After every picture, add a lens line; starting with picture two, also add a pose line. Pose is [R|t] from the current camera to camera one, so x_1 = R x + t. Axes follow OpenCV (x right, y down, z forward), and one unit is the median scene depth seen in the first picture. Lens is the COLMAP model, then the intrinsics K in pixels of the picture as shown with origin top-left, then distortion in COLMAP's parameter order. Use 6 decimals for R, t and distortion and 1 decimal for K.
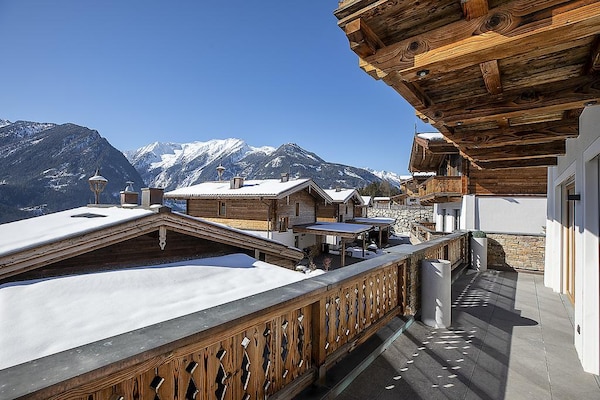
lens RADIAL K [[278.1, 0, 303.6], [0, 278.1, 199.7], [0, 0, 1]] dist [-0.045195, 0.011704]
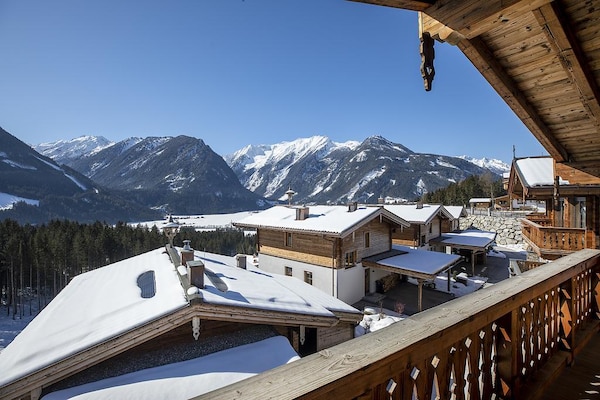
lens RADIAL K [[278.1, 0, 302.4], [0, 278.1, 197.2], [0, 0, 1]] dist [-0.045195, 0.011704]
pose [[0.952230, -0.020224, -0.304712, 0.116050], [0.022993, 0.999720, 0.005502, -0.245043], [0.304515, -0.012246, 0.952429, 0.147407]]
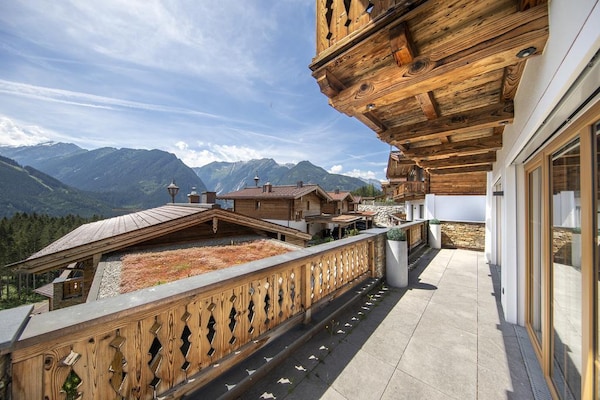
lens RADIAL K [[191.0, 0, 303.8], [0, 191.0, 199.7], [0, 0, 1]] dist [-0.003548, -0.001443]
pose [[0.998424, -0.008994, -0.055403, 0.020854], [0.009108, 0.999957, 0.001807, 0.003453], [0.055385, -0.002309, 0.998462, -0.002988]]
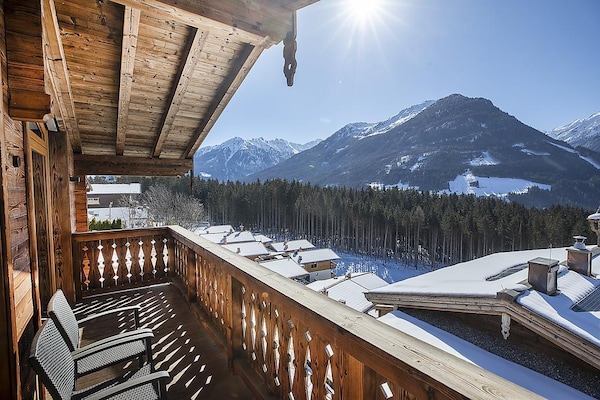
lens RADIAL K [[278.1, 0, 298.8], [0, 278.1, 202.9], [0, 0, 1]] dist [-0.045195, 0.011704]
pose [[-0.271980, 0.038683, -0.961525, 0.374735], [0.030869, 0.999028, 0.031460, -0.233781], [0.961808, -0.021125, -0.272909, 0.457775]]
